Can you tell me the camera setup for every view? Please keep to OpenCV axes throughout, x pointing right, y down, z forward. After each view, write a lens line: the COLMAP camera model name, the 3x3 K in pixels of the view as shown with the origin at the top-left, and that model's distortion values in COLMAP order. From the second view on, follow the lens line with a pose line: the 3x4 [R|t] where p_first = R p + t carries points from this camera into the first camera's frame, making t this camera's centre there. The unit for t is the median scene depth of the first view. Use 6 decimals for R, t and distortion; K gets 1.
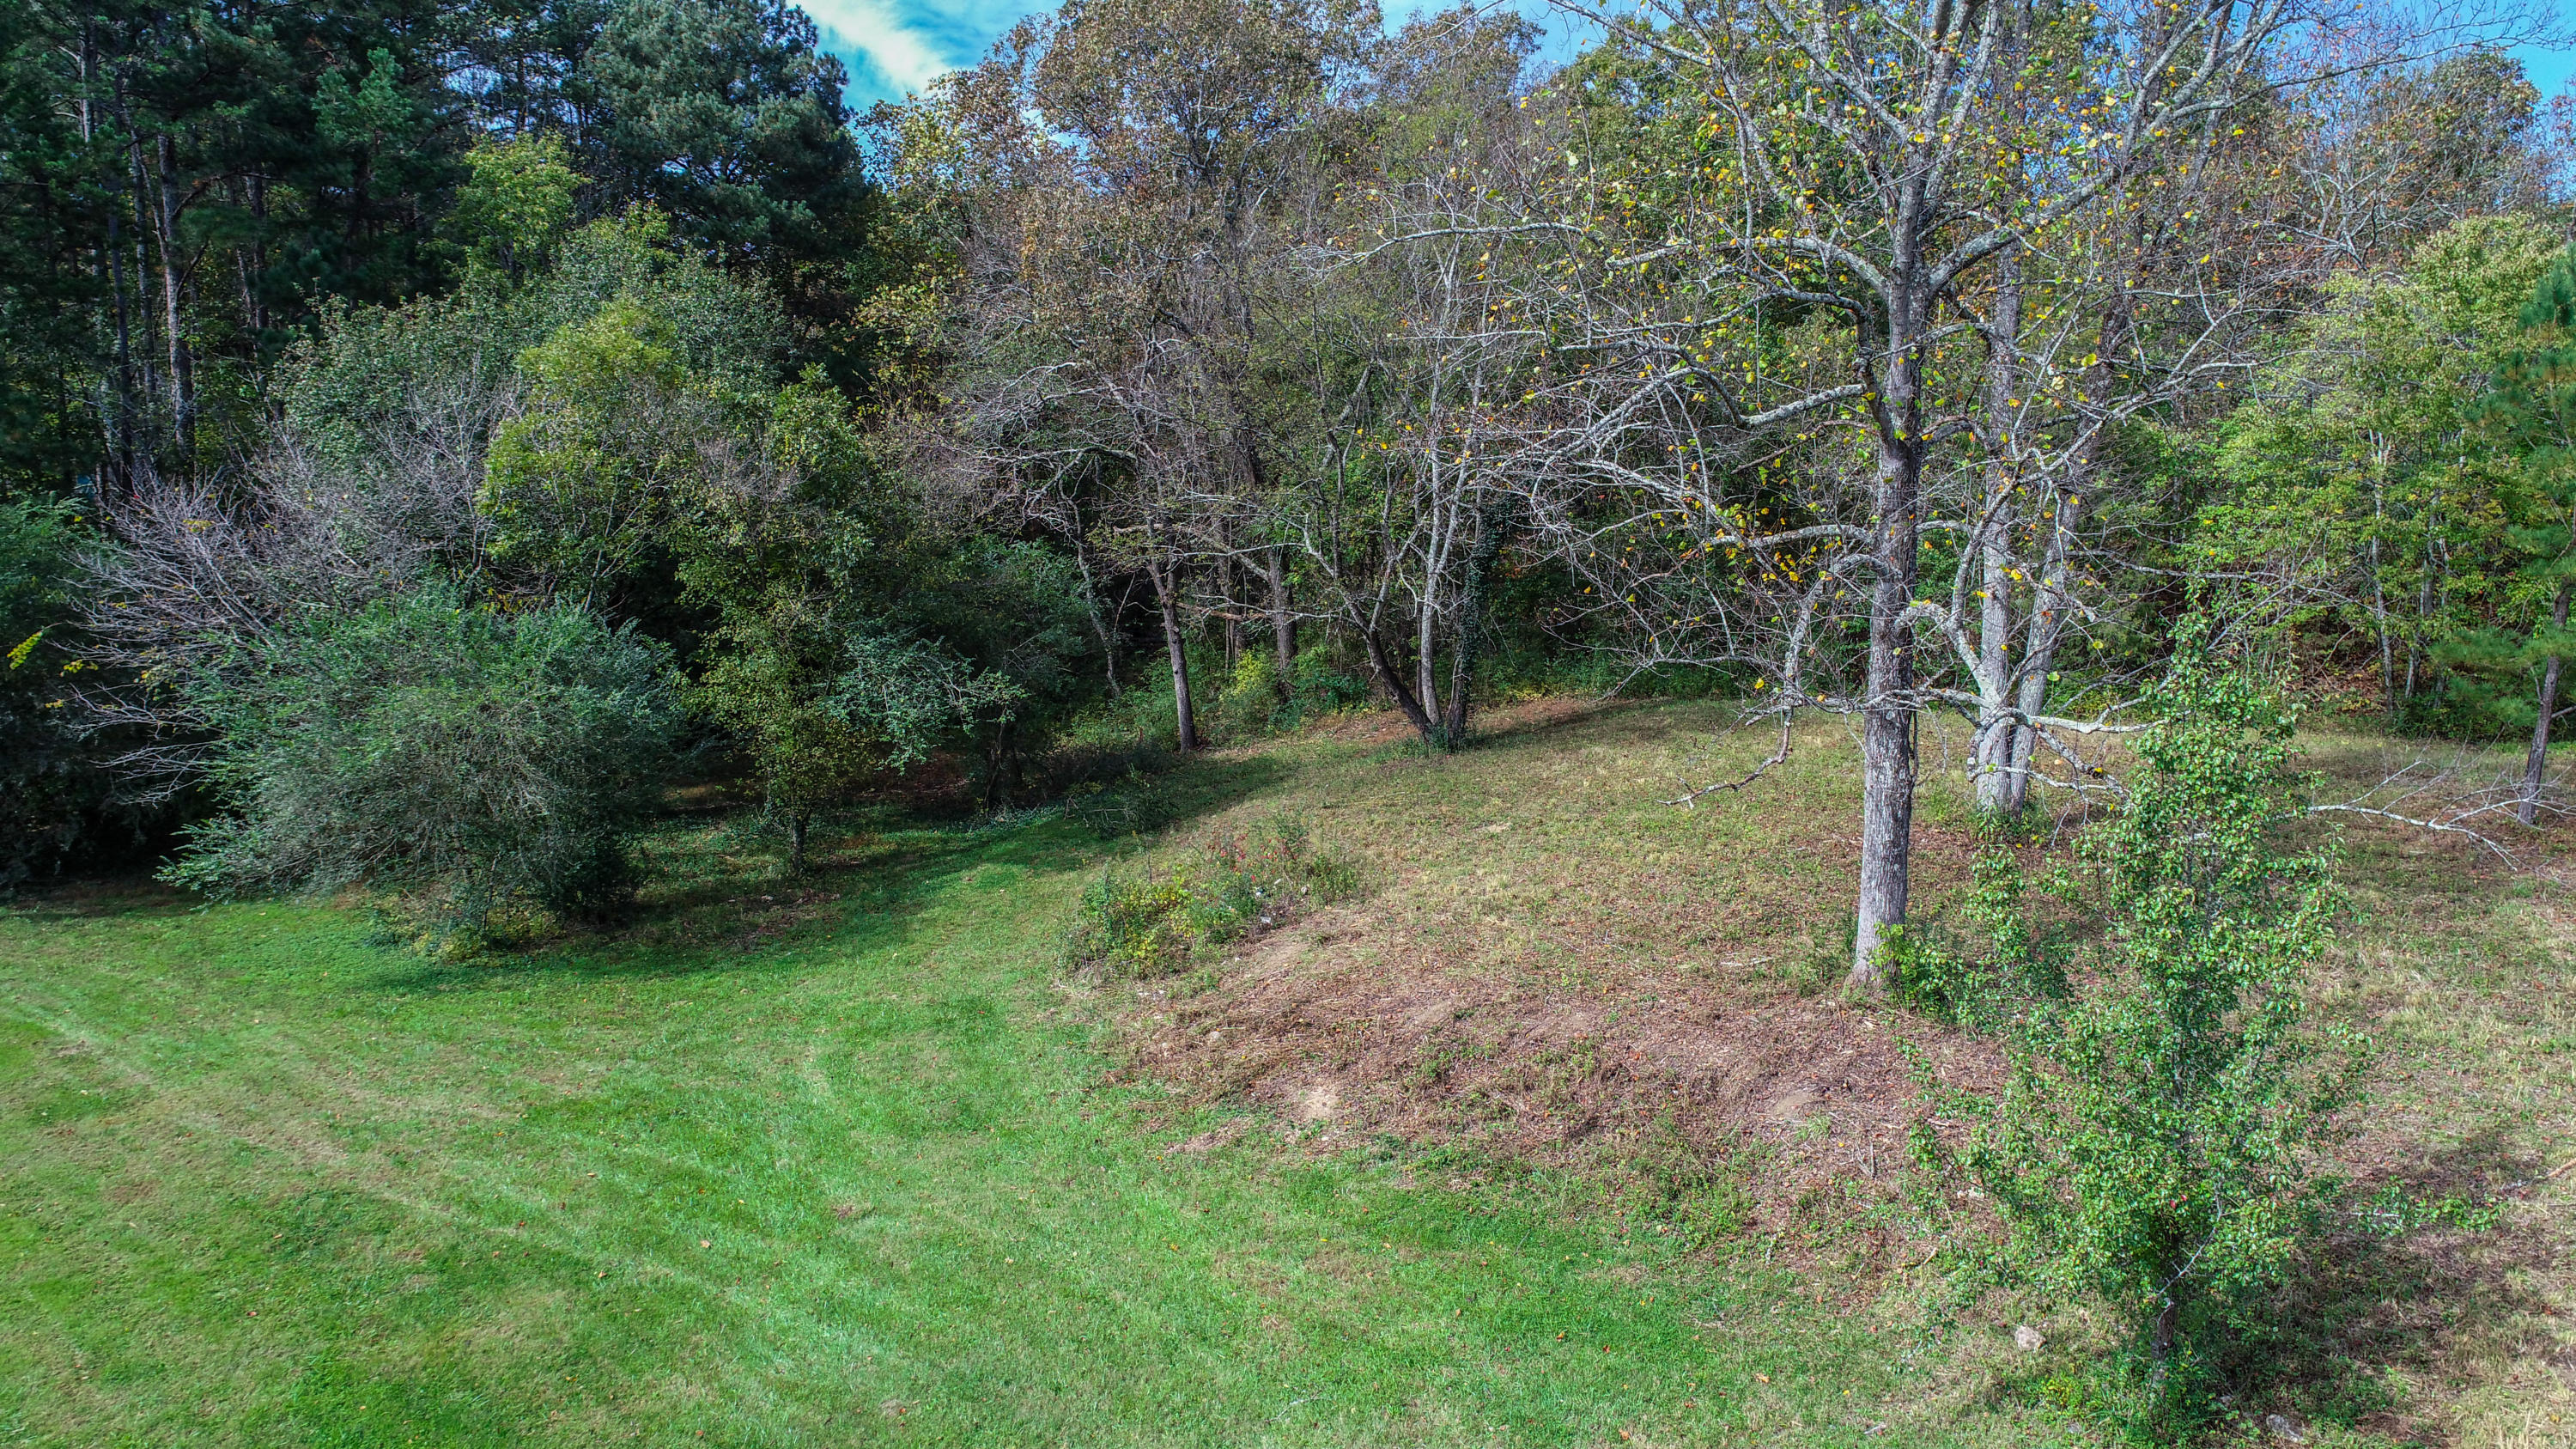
lens RADIAL K [[1725.2, 0, 1276.8], [0, 1725.2, 729.2], [0, 0, 1]] dist [0.003668, -0.001995]
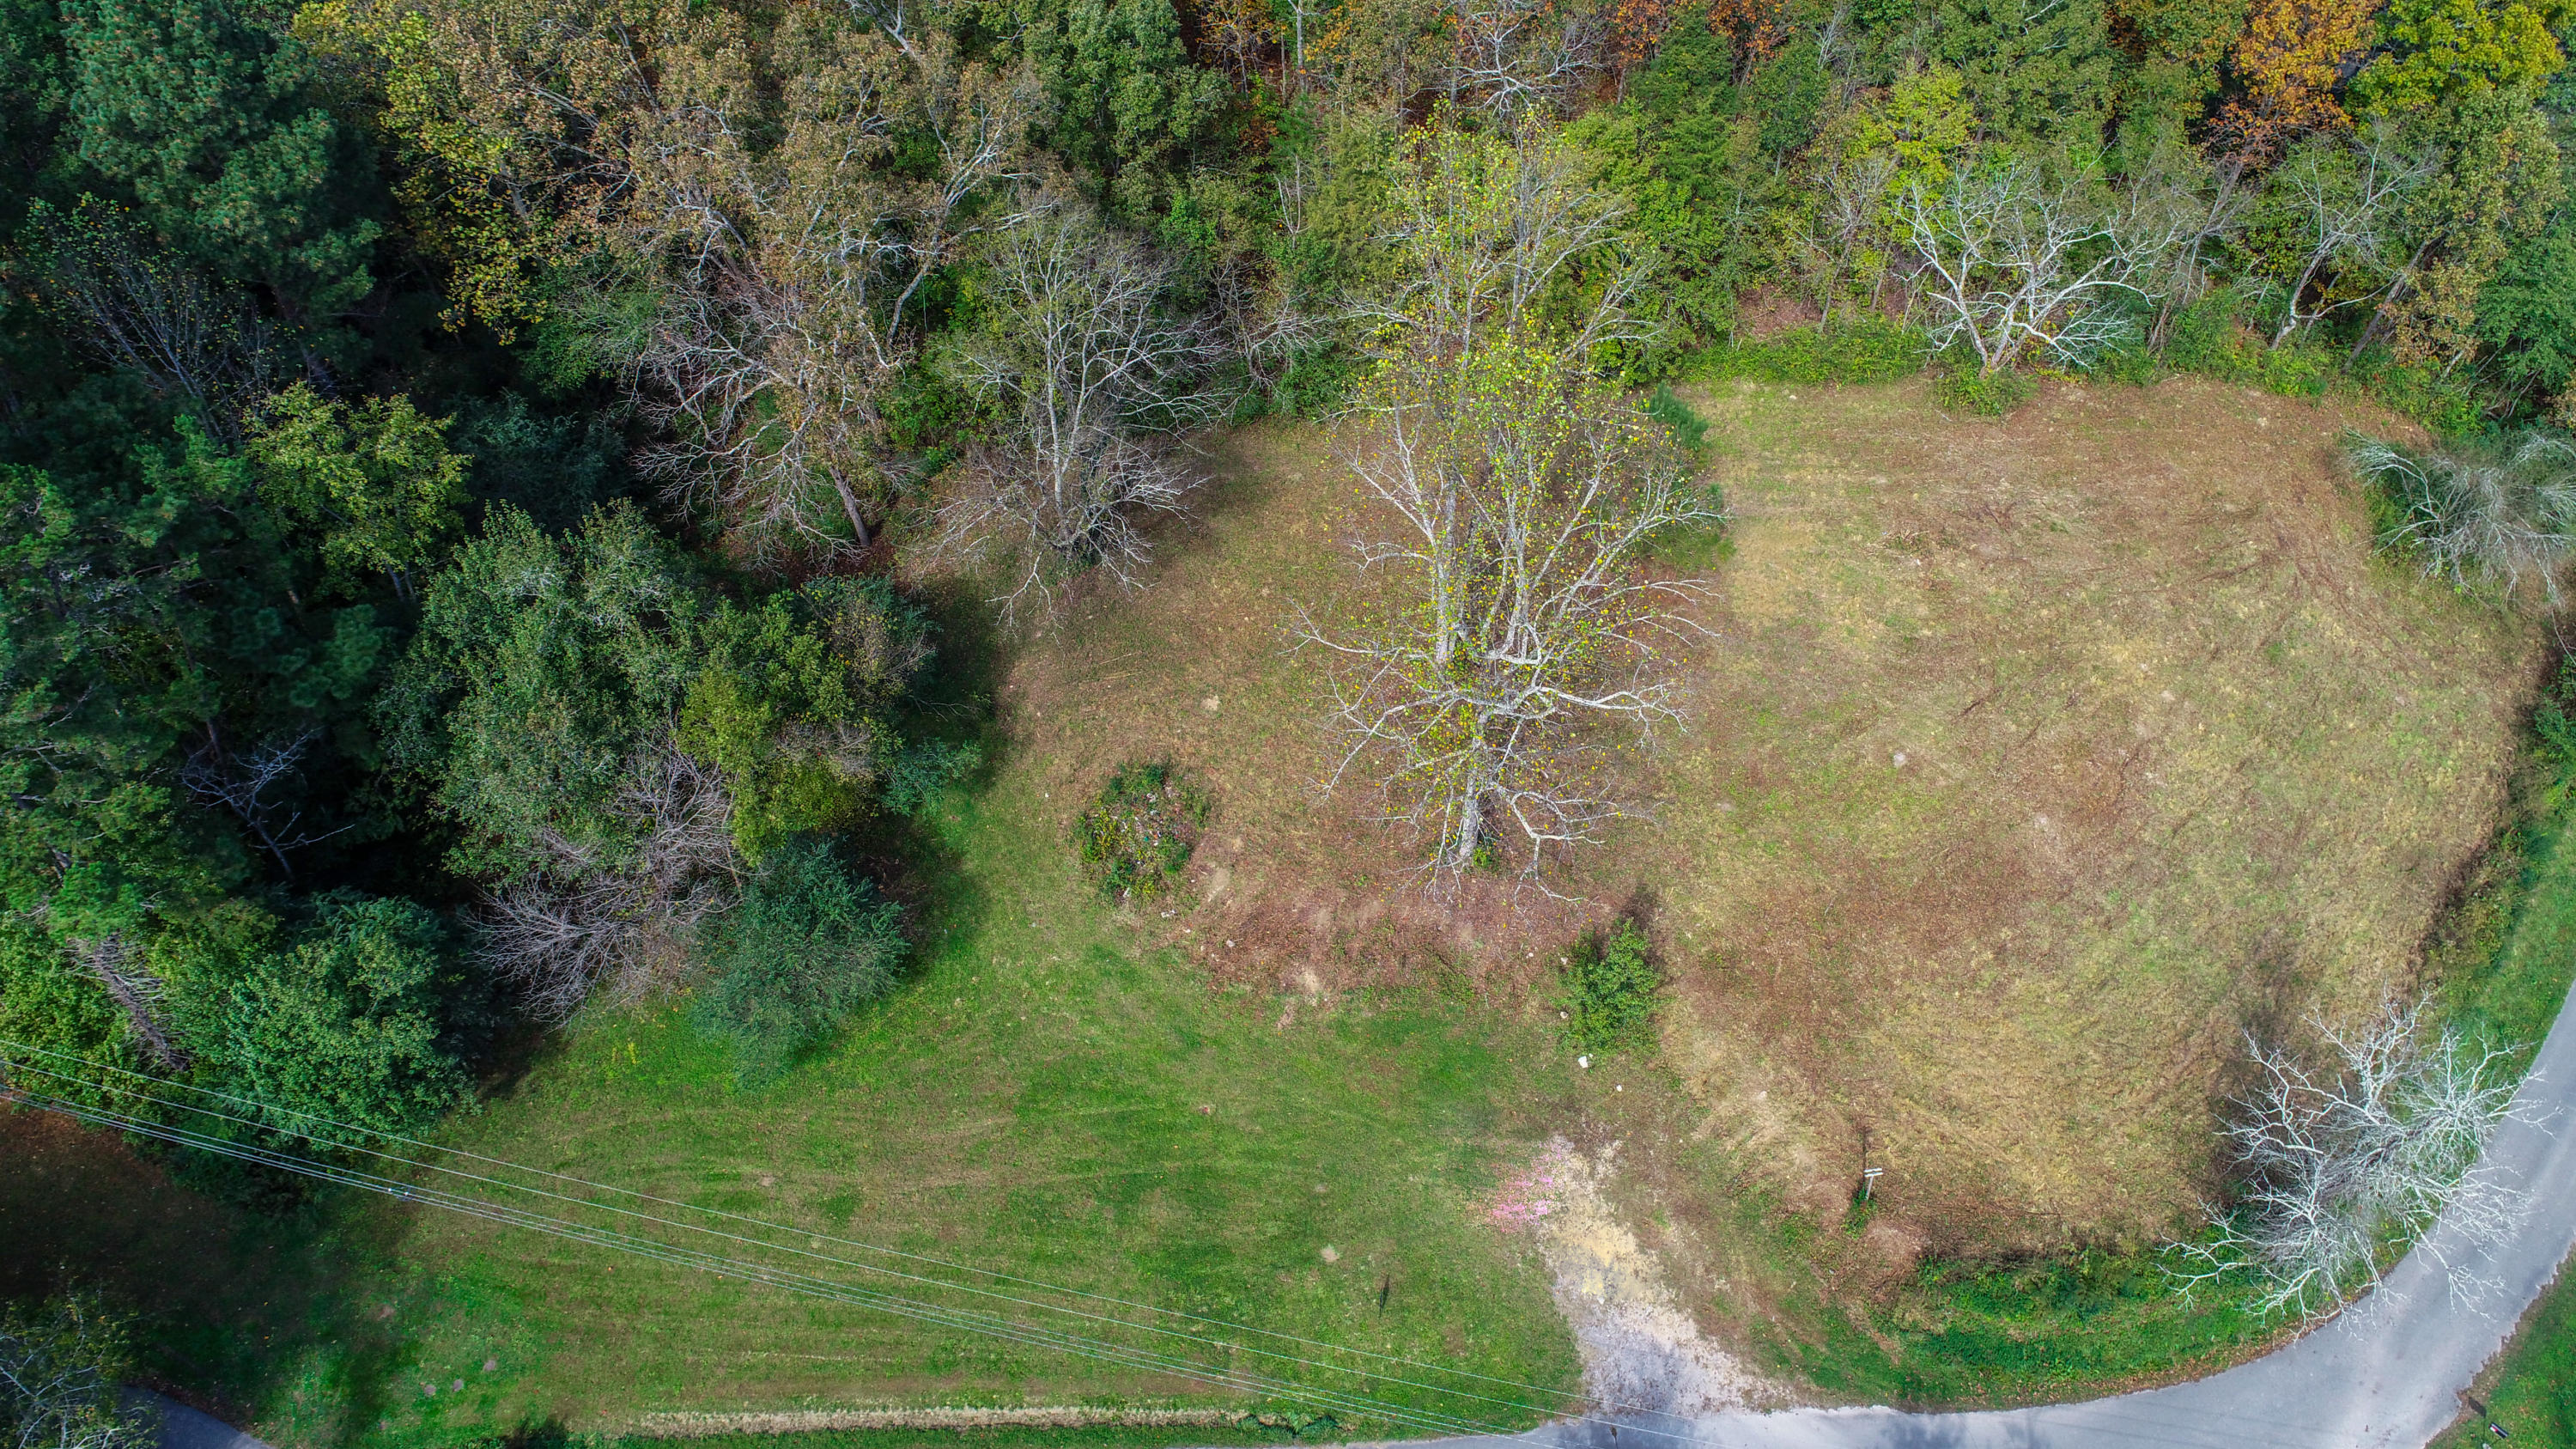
lens RADIAL K [[1725.2, 0, 1284.3], [0, 1725.2, 719.2], [0, 0, 1]] dist [0.003668, -0.001995]
pose [[0.826101, -0.422814, 0.372540, -0.741623], [0.080225, 0.742598, 0.664915, -1.662555], [-0.557782, -0.519400, 0.647381, -0.465065]]
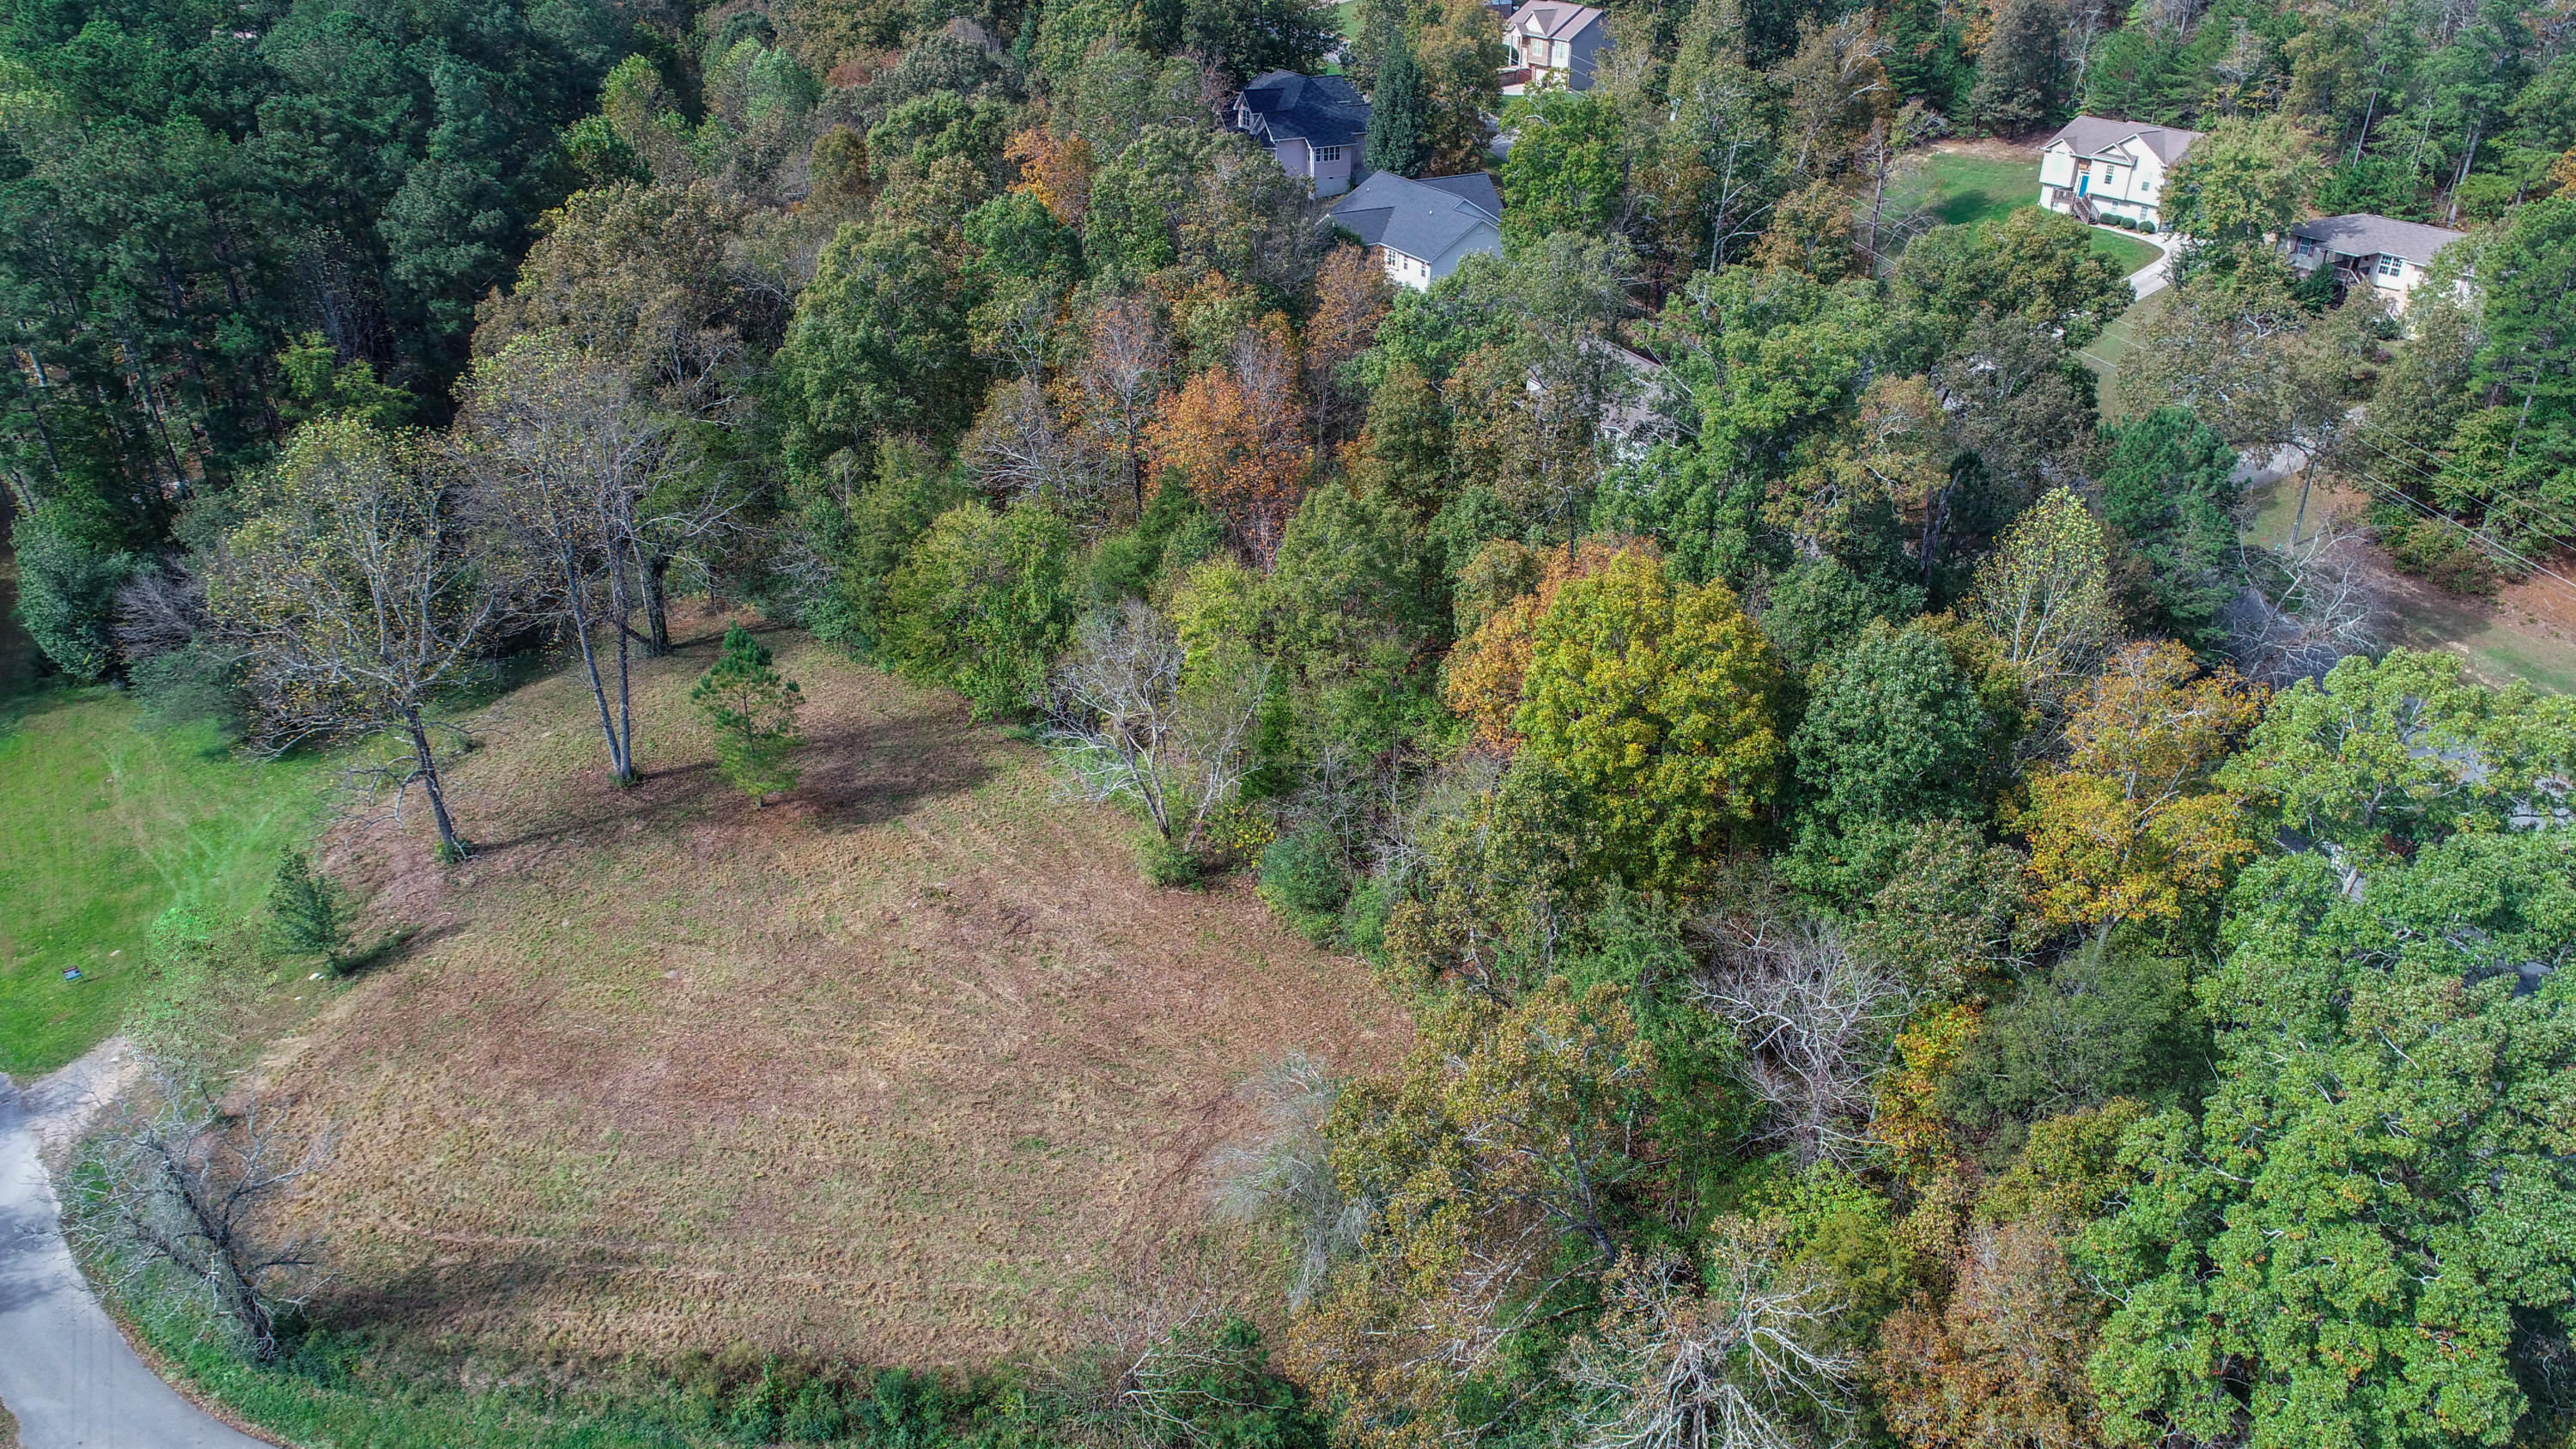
lens RADIAL K [[1725.2, 0, 1291.8], [0, 1725.2, 732.5], [0, 0, 1]] dist [0.003668, -0.001995]
pose [[0.959724, 0.127969, -0.250107, 2.641695], [-0.025350, 0.926050, 0.376548, -1.364976], [0.279799, -0.355042, 0.891997, -1.537786]]
